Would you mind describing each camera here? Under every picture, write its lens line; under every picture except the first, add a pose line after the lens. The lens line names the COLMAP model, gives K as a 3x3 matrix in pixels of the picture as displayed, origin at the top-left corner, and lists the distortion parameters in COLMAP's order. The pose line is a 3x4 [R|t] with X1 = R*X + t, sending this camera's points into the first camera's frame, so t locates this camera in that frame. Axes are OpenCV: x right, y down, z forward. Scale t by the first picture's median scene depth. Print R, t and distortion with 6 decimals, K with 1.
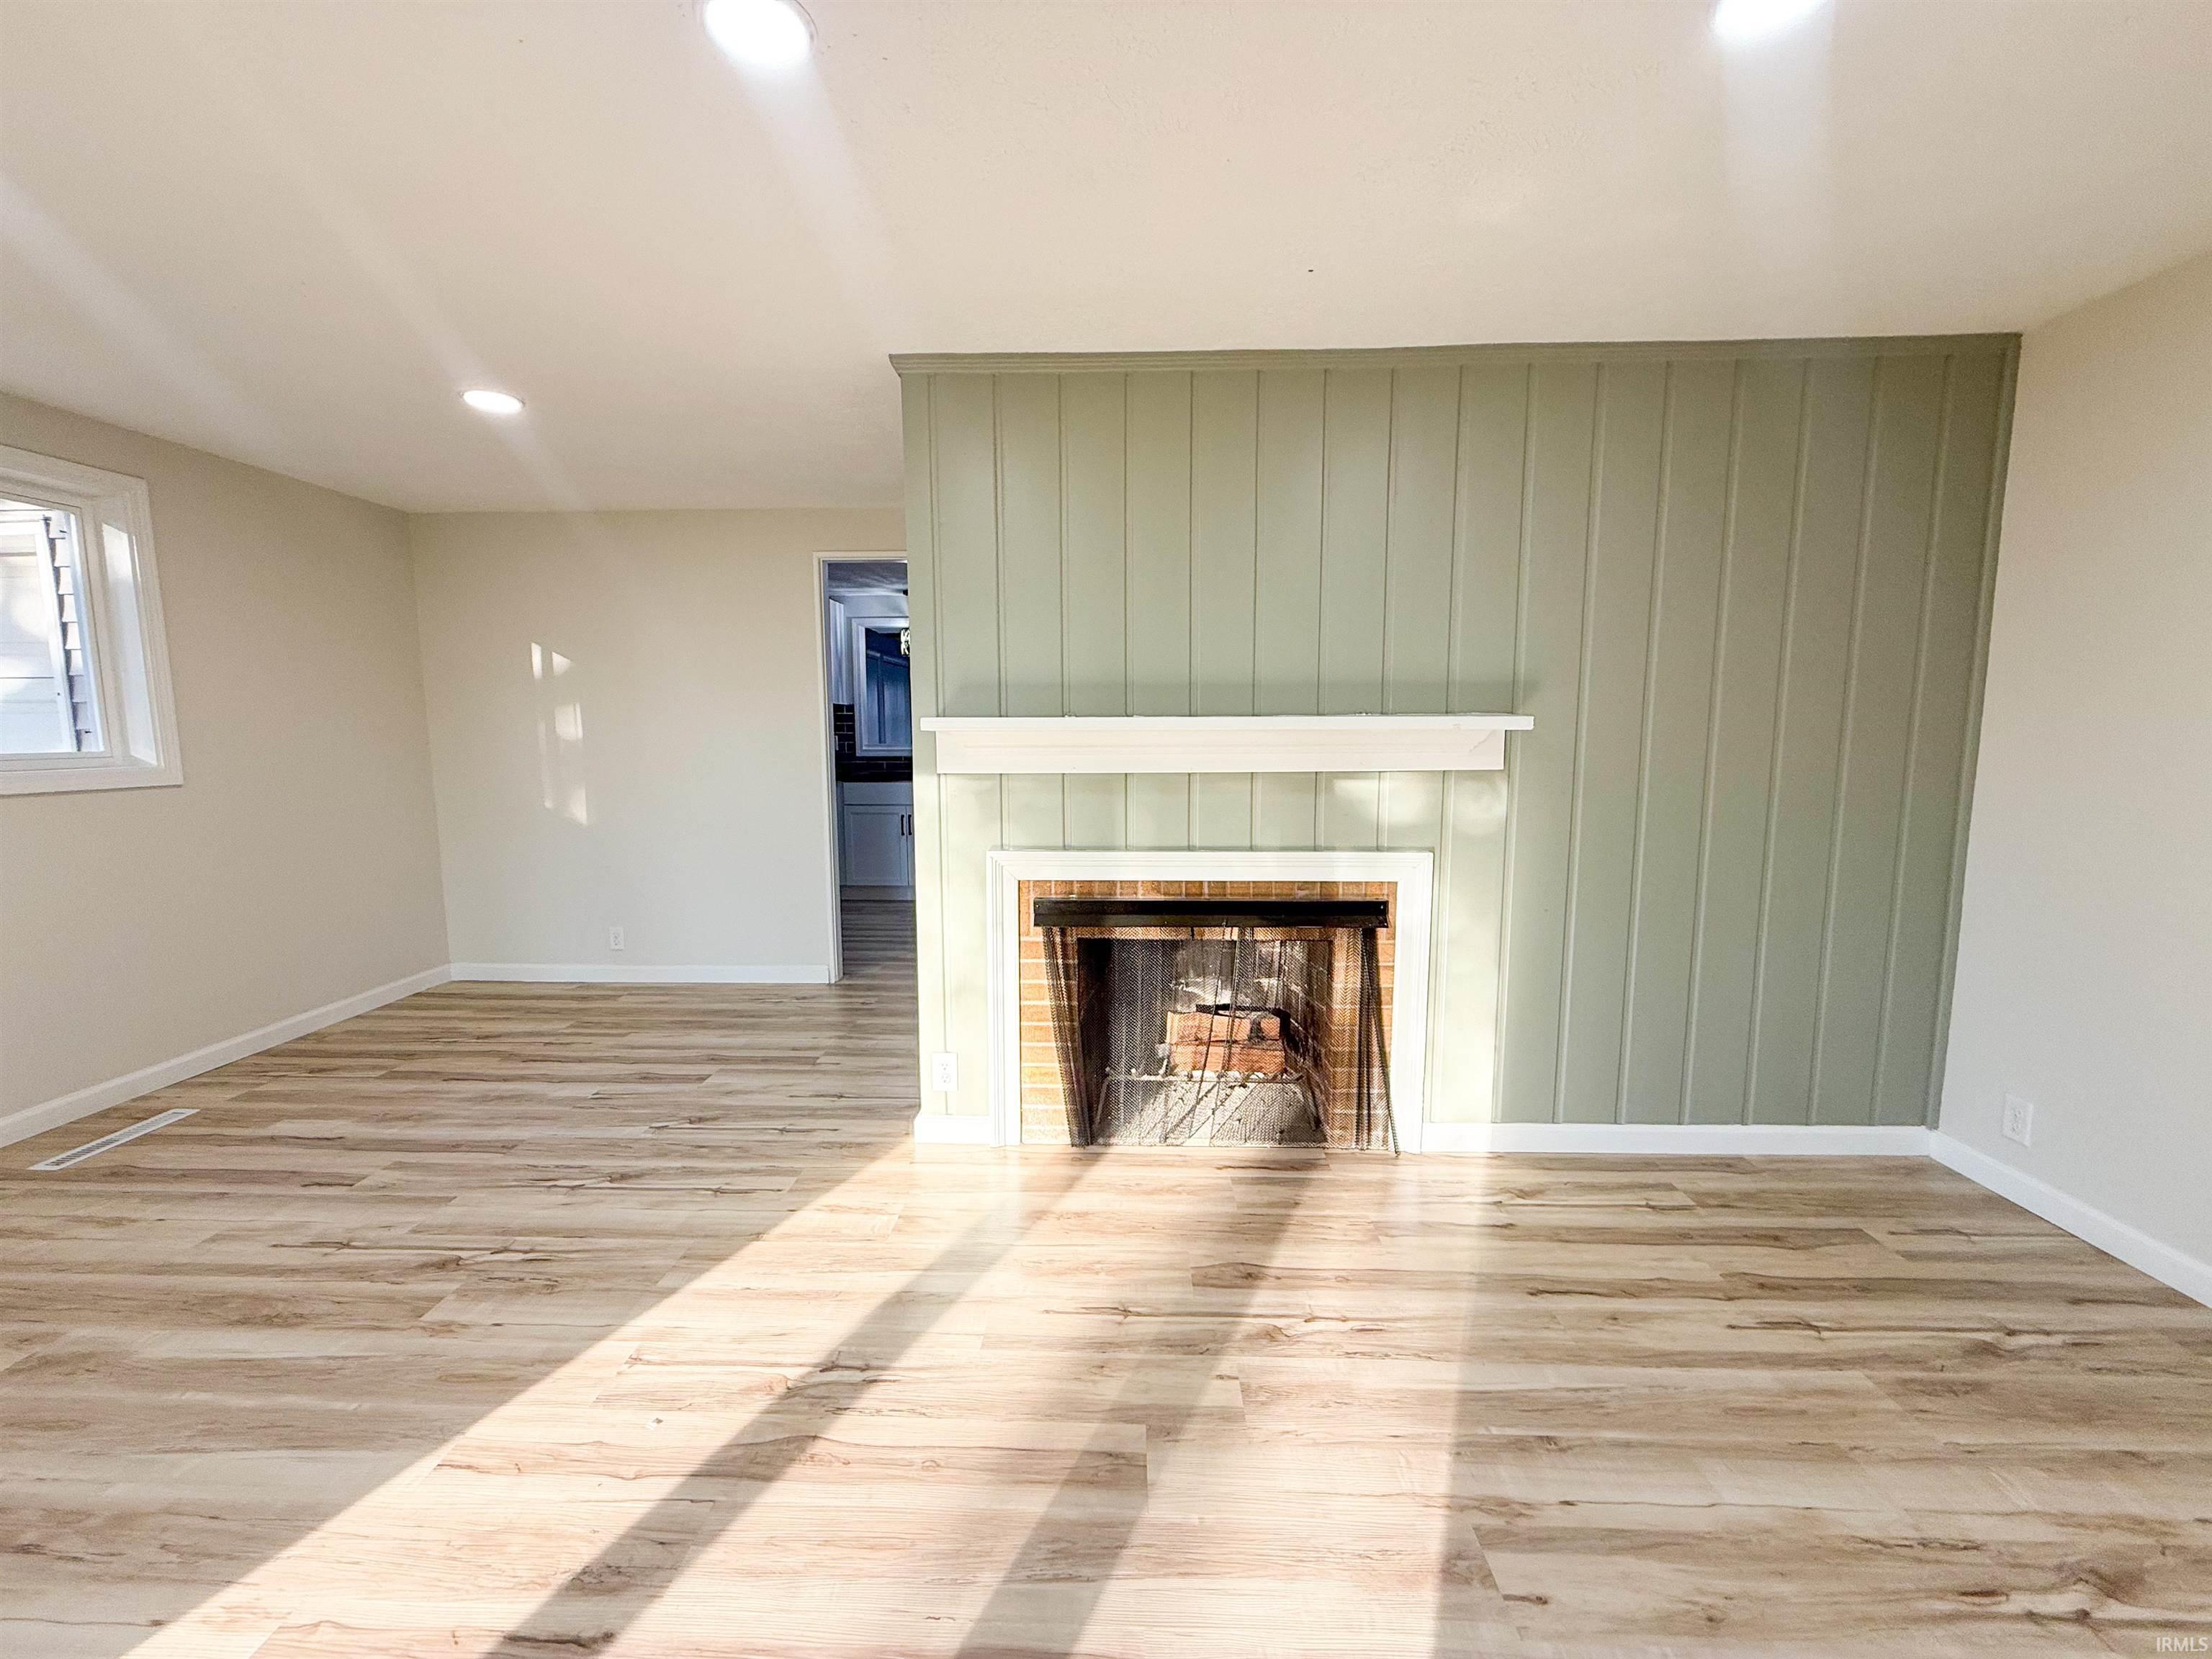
lens RADIAL K [[887.0, 0, 1107.3], [0, 887.0, 822.6], [0, 0, 1]] dist [-0.001498, 0.001018]
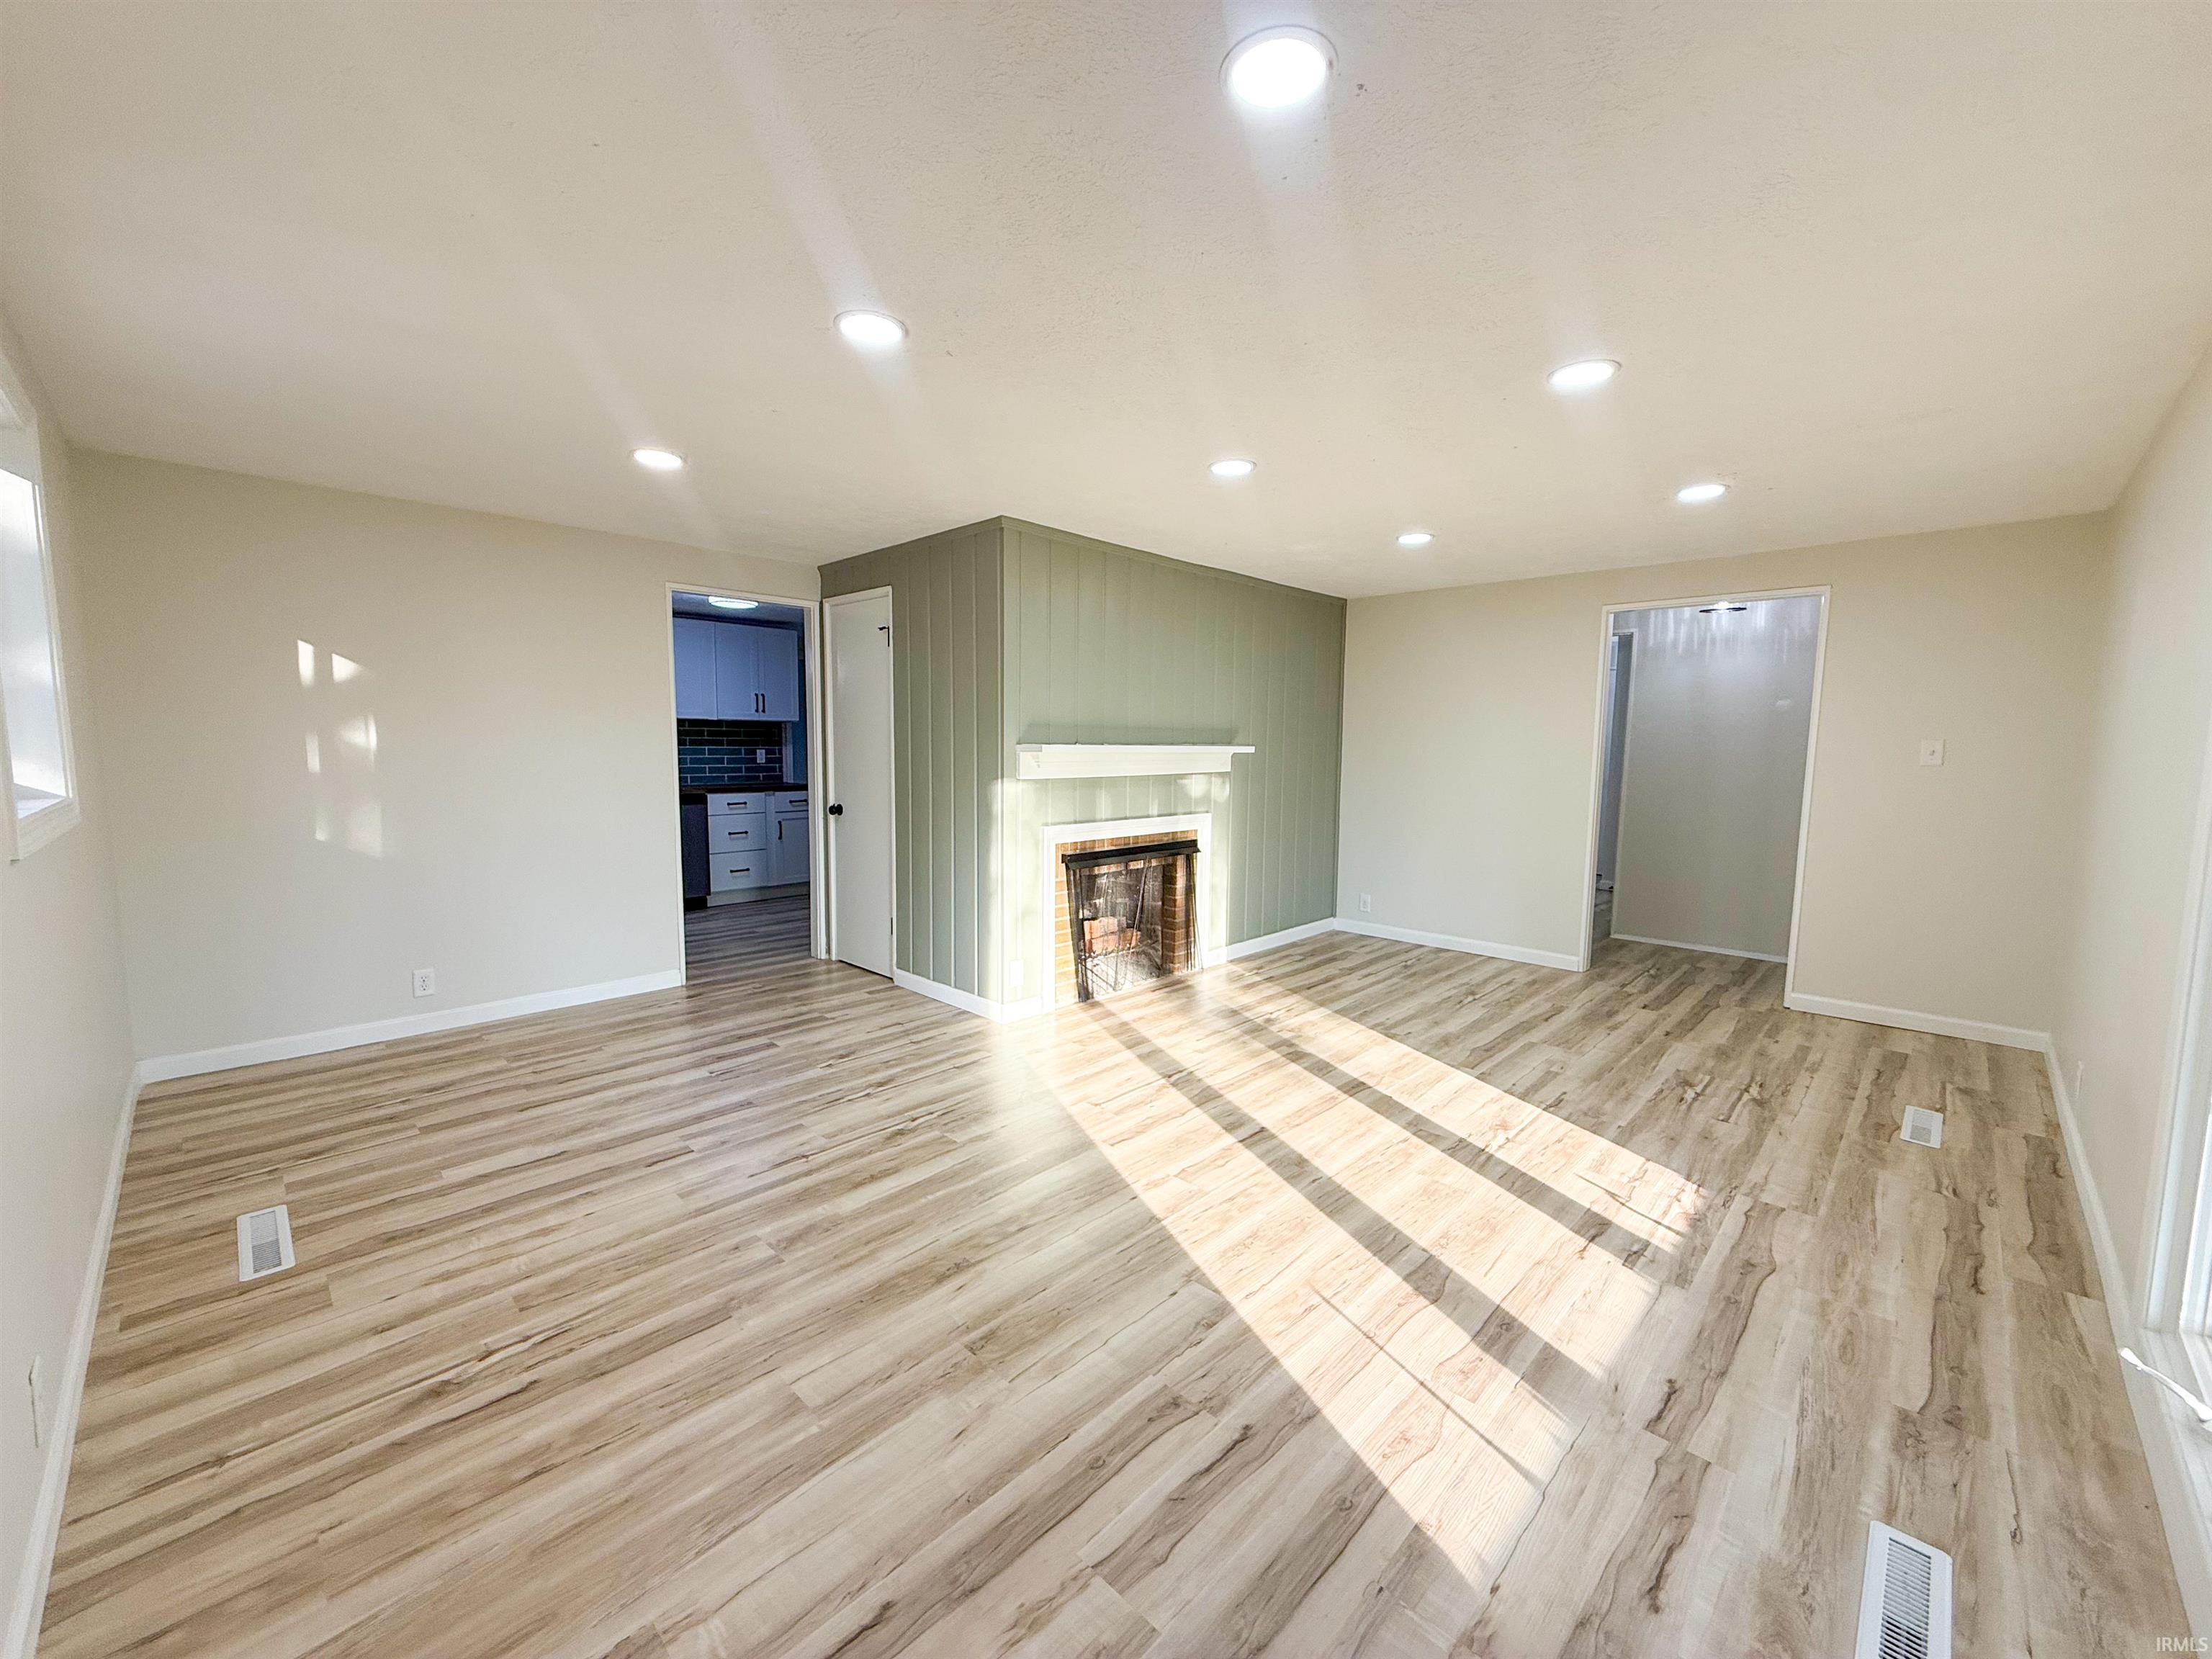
lens RADIAL K [[887.0, 0, 1109.2], [0, 887.0, 827.7], [0, 0, 1]] dist [-0.001498, 0.001018]
pose [[0.666843, -0.063007, 0.742530, -1.239564], [0.067749, 0.997419, 0.023793, 0.002772], [-0.742113, 0.034439, 0.669390, -0.166338]]
